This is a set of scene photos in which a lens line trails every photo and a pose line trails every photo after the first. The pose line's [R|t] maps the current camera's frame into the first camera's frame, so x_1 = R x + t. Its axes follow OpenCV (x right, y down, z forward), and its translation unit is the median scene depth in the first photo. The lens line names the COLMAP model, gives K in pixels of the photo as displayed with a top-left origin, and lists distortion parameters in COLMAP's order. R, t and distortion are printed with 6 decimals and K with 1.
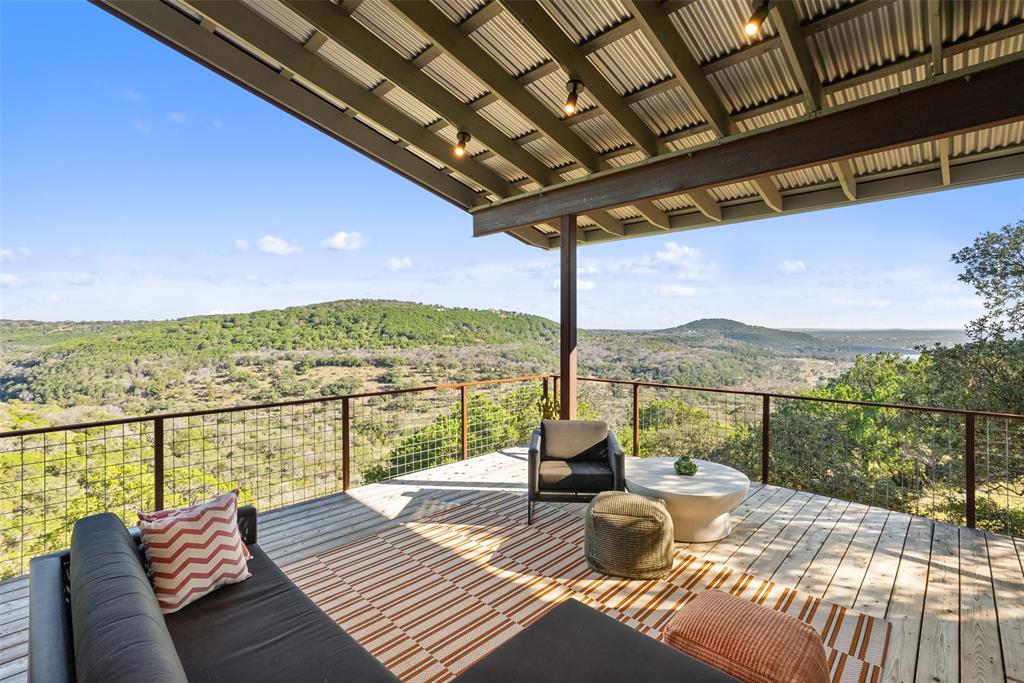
lens RADIAL K [[467.9, 0, 512.9], [0, 467.9, 334.6], [0, 0, 1]] dist [-0.032707, 0.023908]
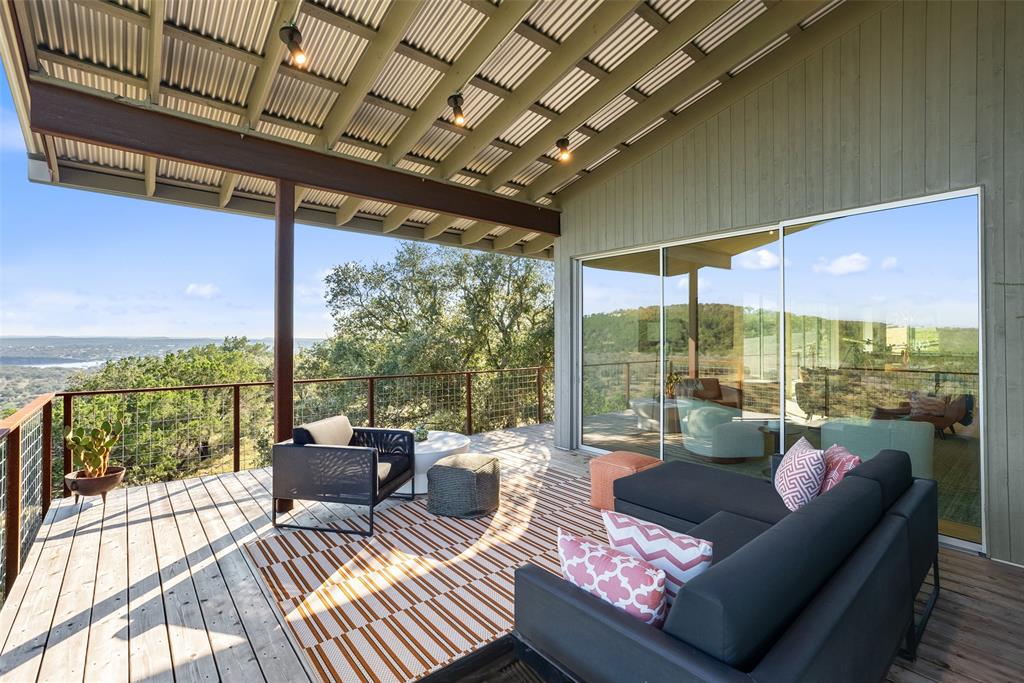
lens RADIAL K [[467.9, 0, 512.9], [0, 467.9, 334.6], [0, 0, 1]] dist [-0.032707, 0.023908]
pose [[0.090110, 0.003078, 0.995927, -0.422555], [0.001400, 0.999994, -0.003217, 0.013263], [-0.995931, 0.001684, 0.090105, 0.329626]]
